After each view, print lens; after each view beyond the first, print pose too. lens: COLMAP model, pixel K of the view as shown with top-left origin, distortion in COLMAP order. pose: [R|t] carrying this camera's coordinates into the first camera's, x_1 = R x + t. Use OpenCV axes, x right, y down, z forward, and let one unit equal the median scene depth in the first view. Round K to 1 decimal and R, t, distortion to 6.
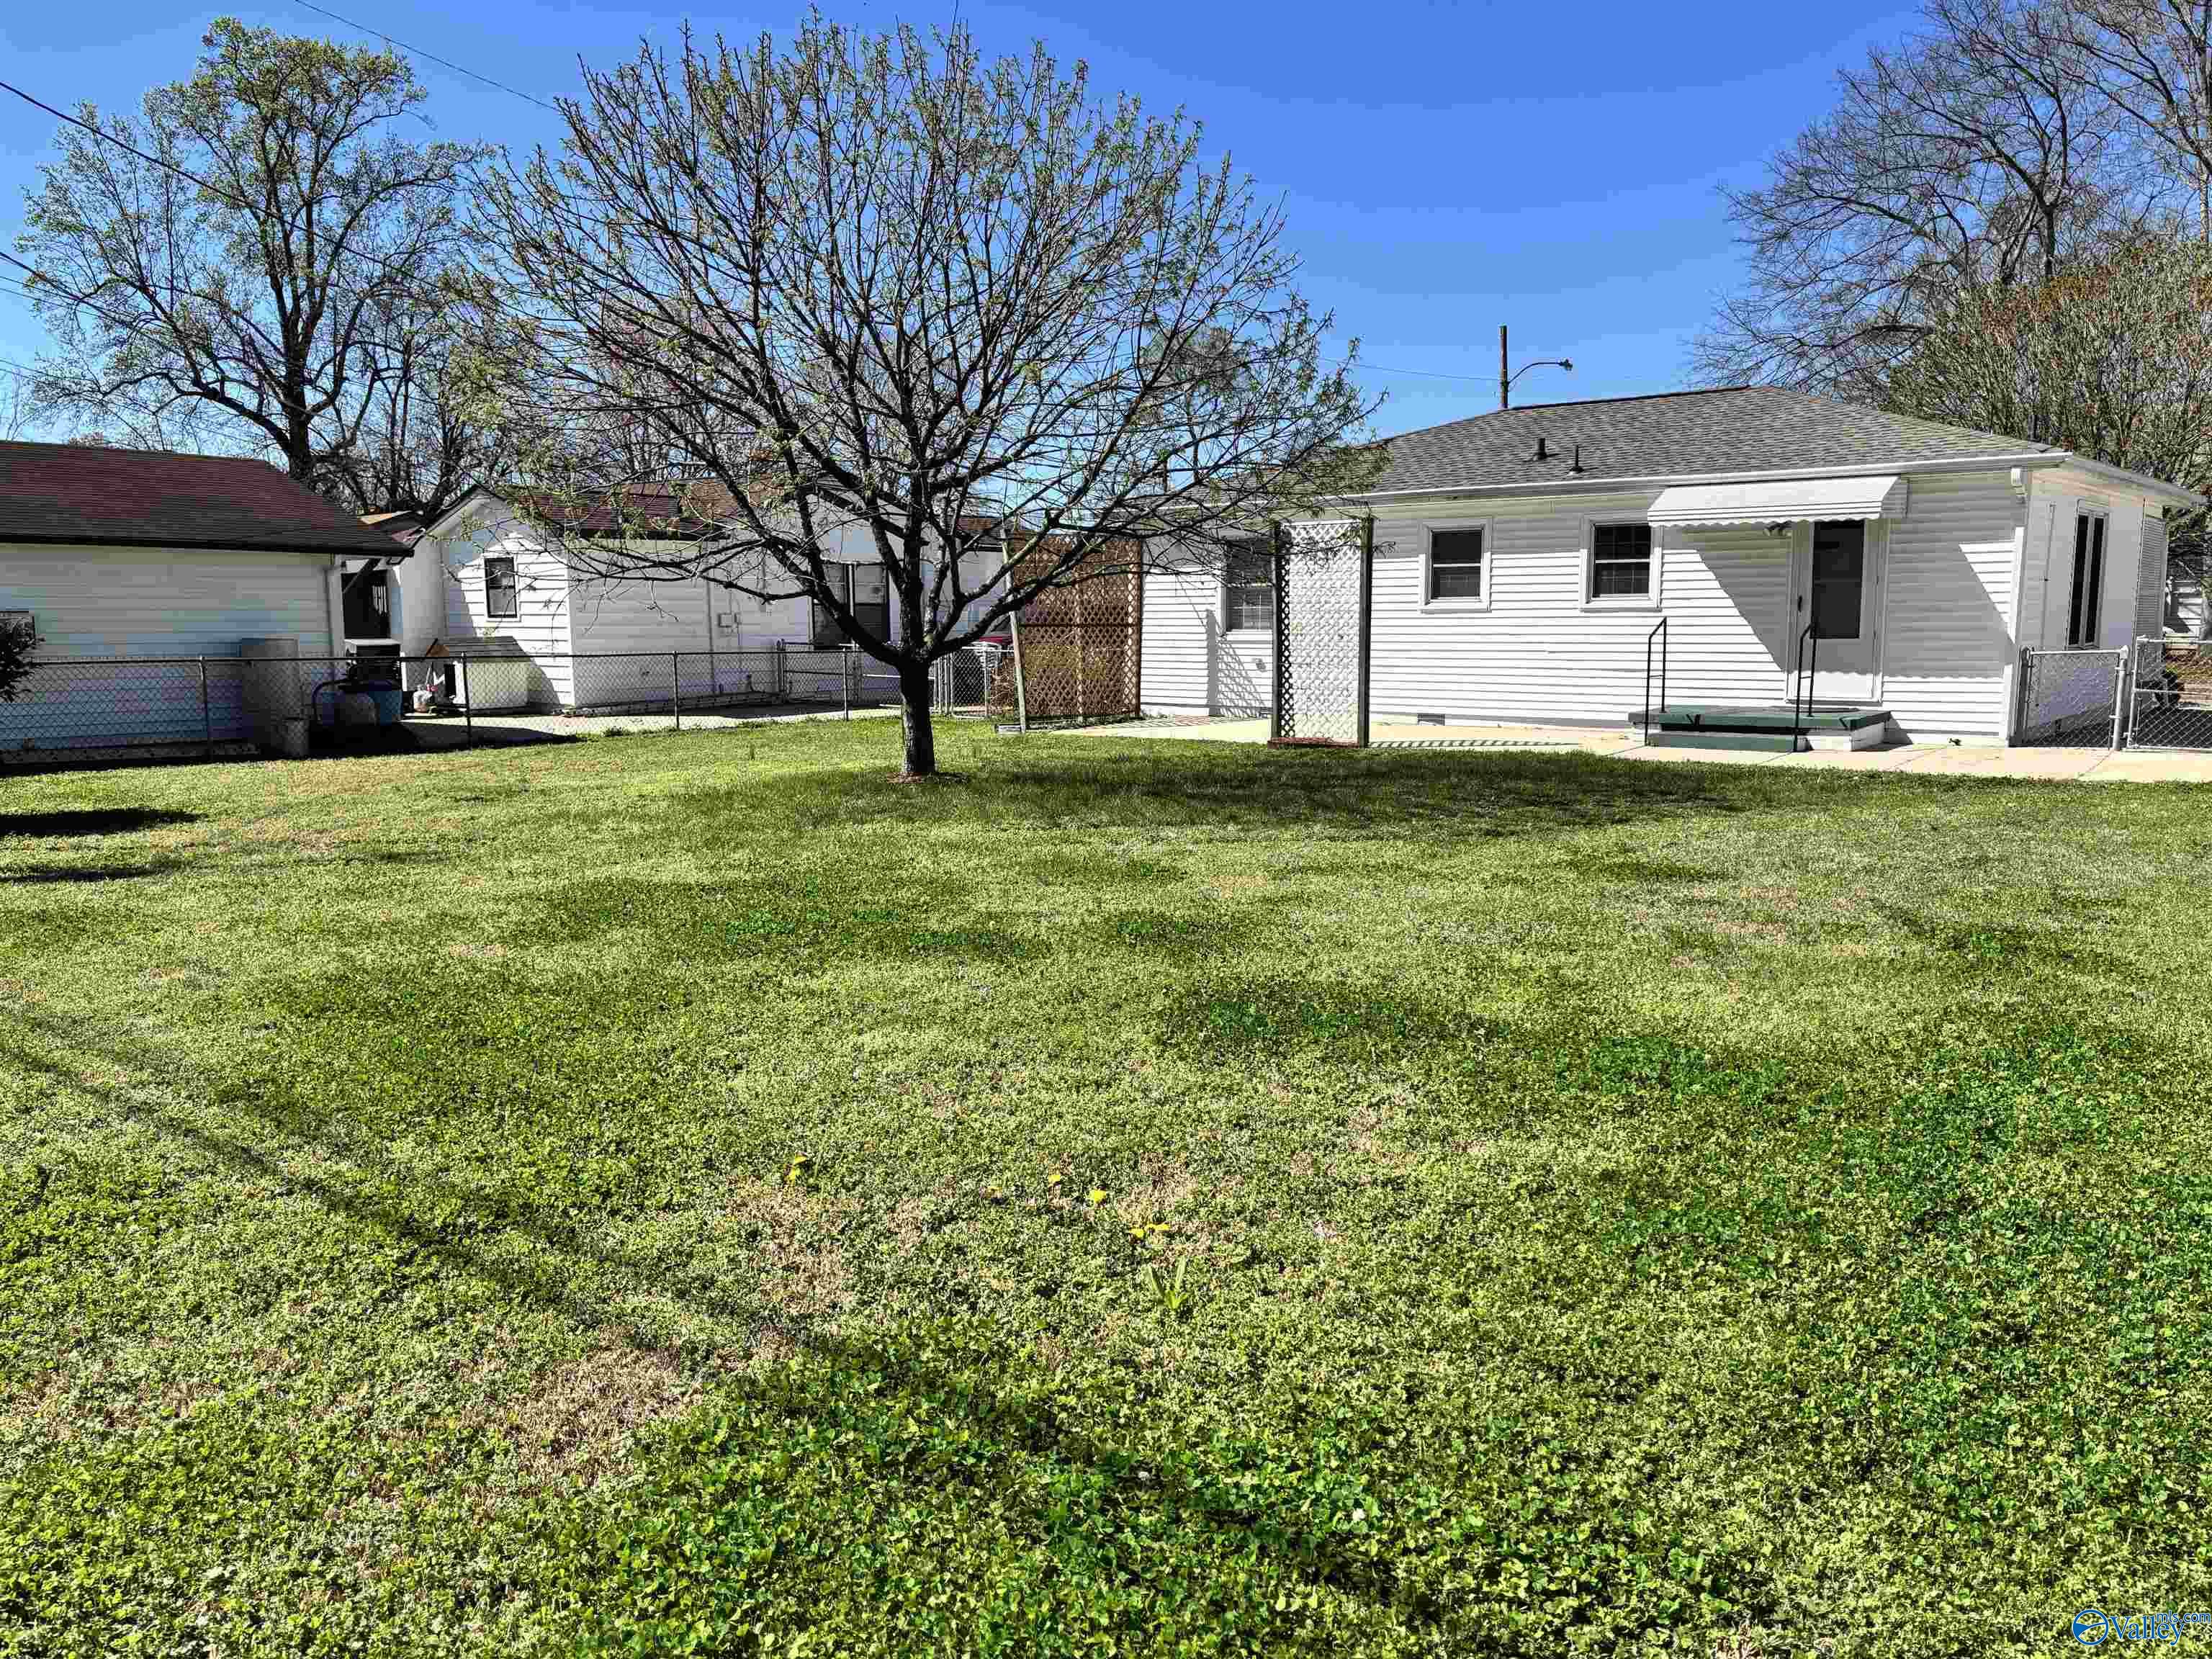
lens RADIAL K [[1668.1, 0, 1094.6], [0, 1668.1, 836.7], [0, 0, 1]] dist [0.055688, -0.063316]
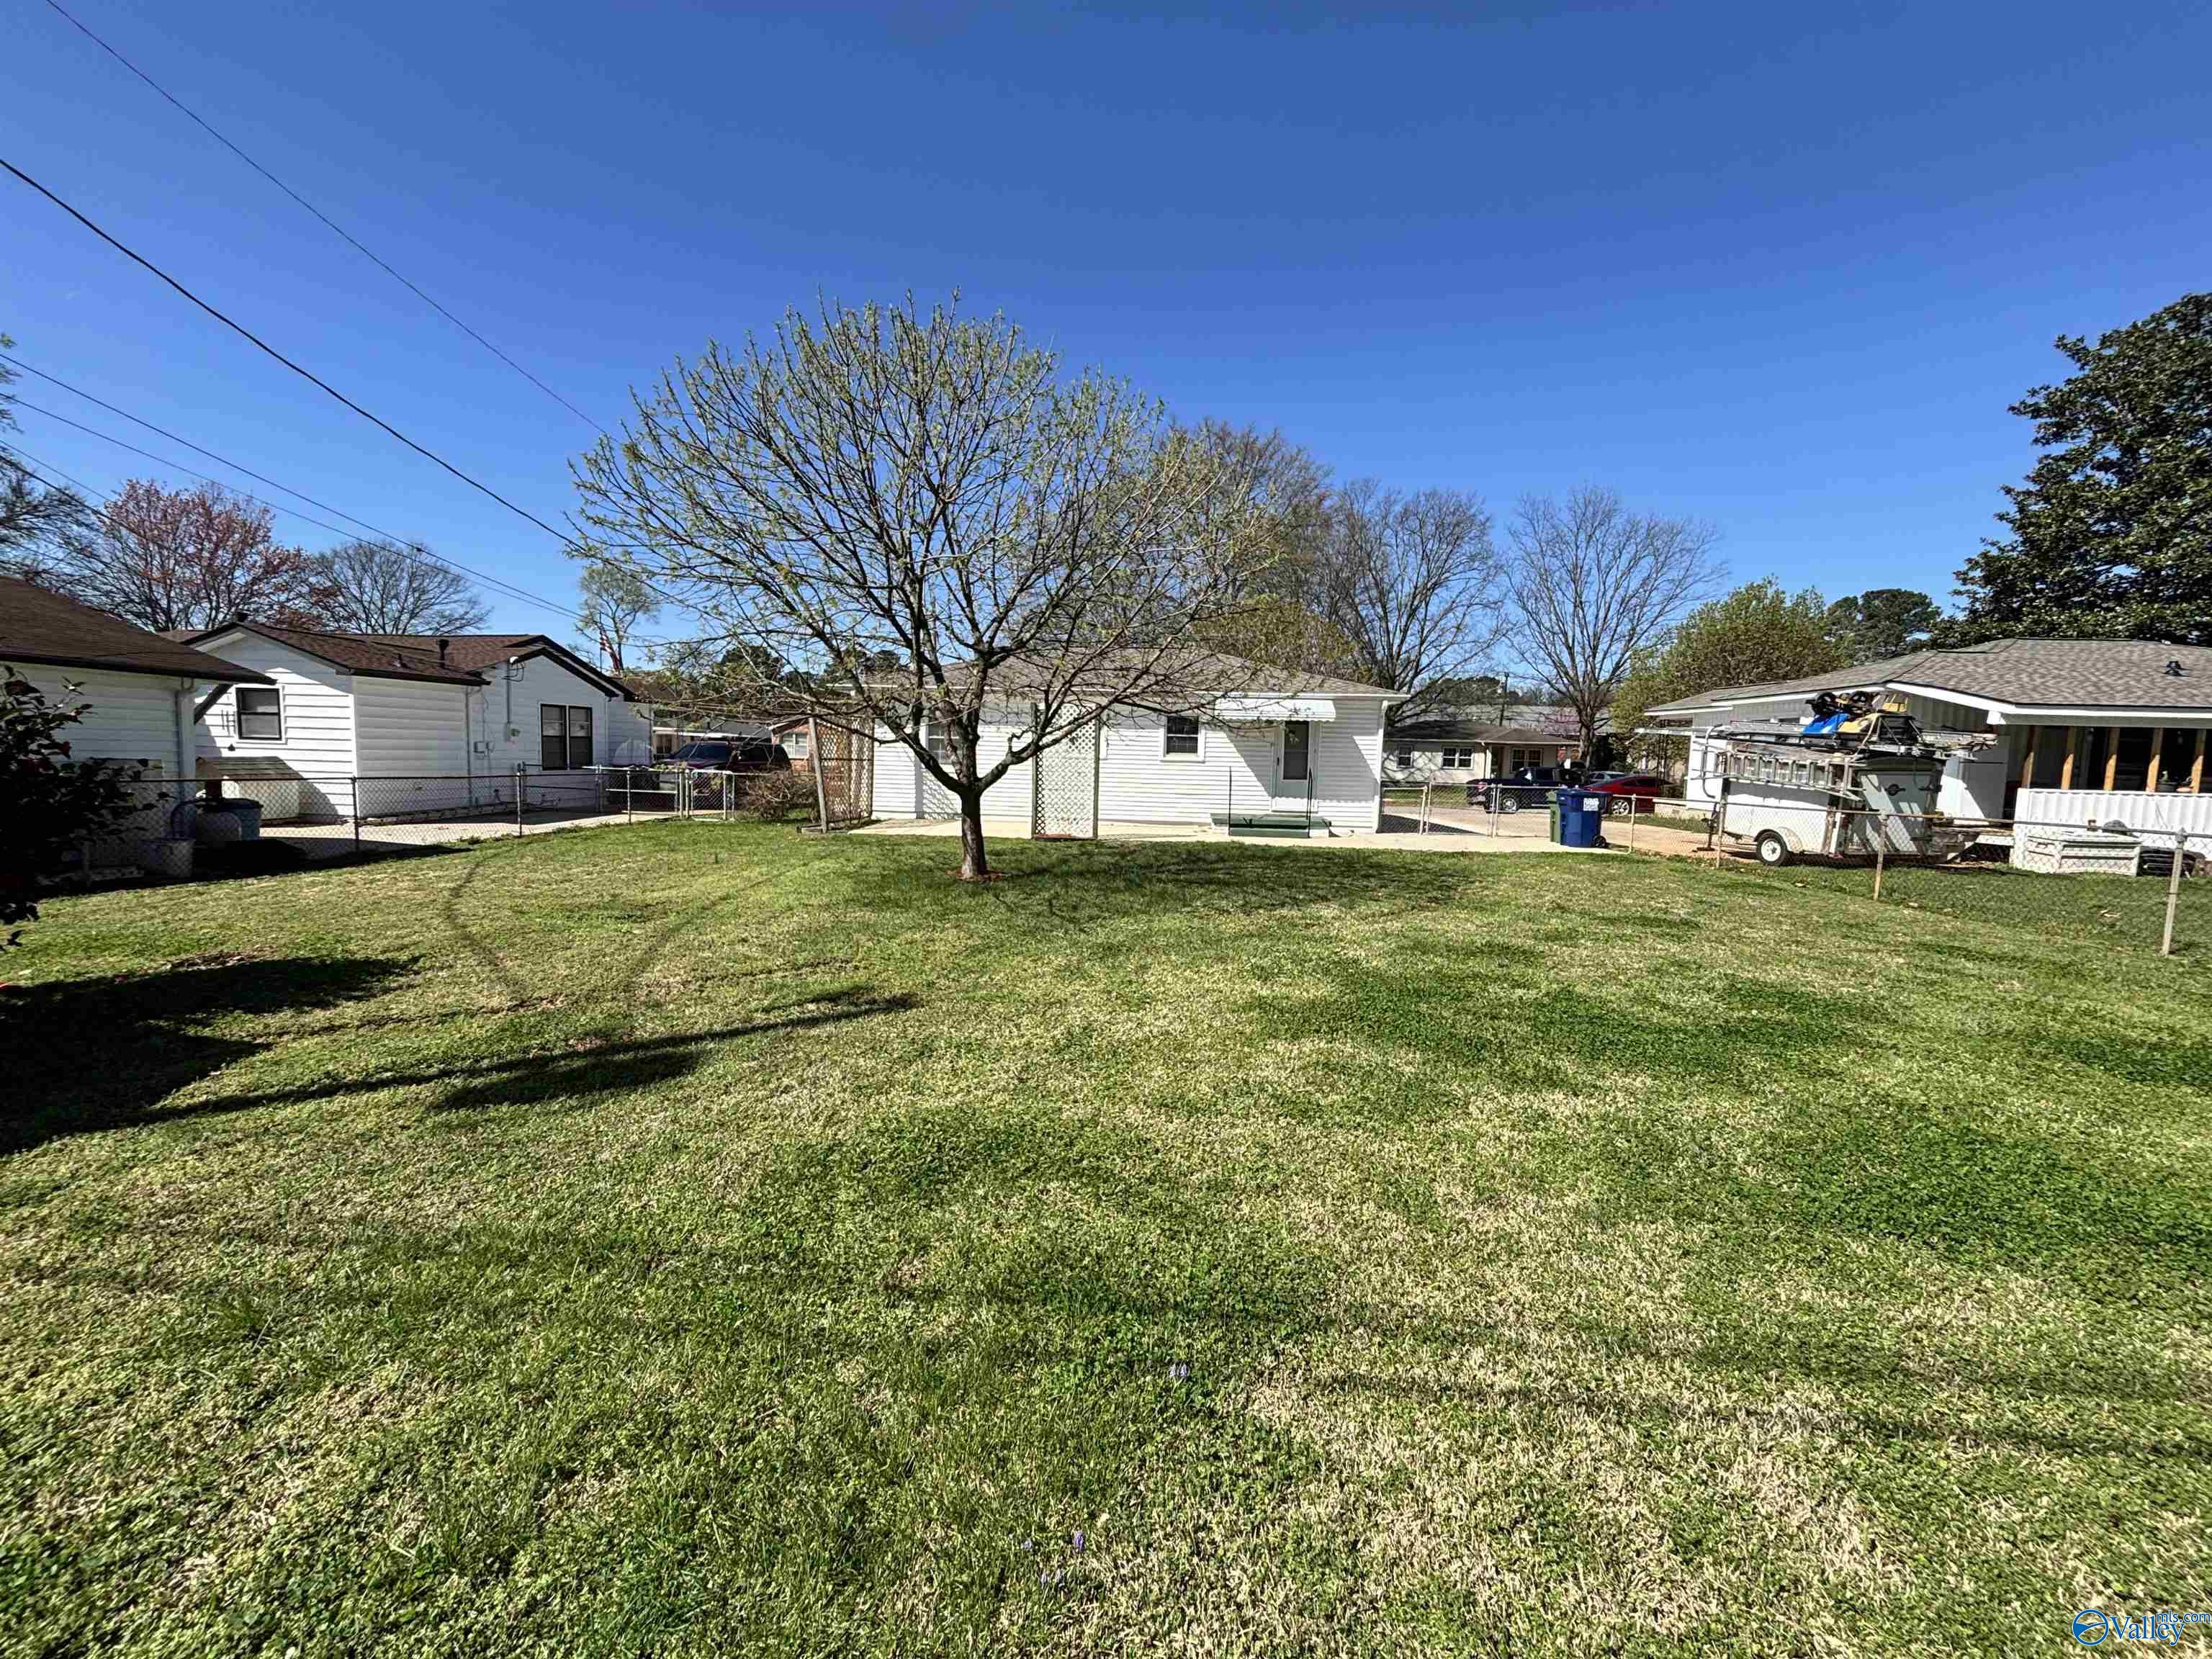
lens RADIAL K [[893.6, 0, 1102.5], [0, 893.6, 826.2], [0, 0, 1]] dist [-0.001930, -0.001062]
pose [[0.824863, -0.016963, 0.565078, -0.558777], [0.044989, 0.998349, -0.035704, -0.058886], [-0.563540, 0.054873, 0.824264, 0.434426]]
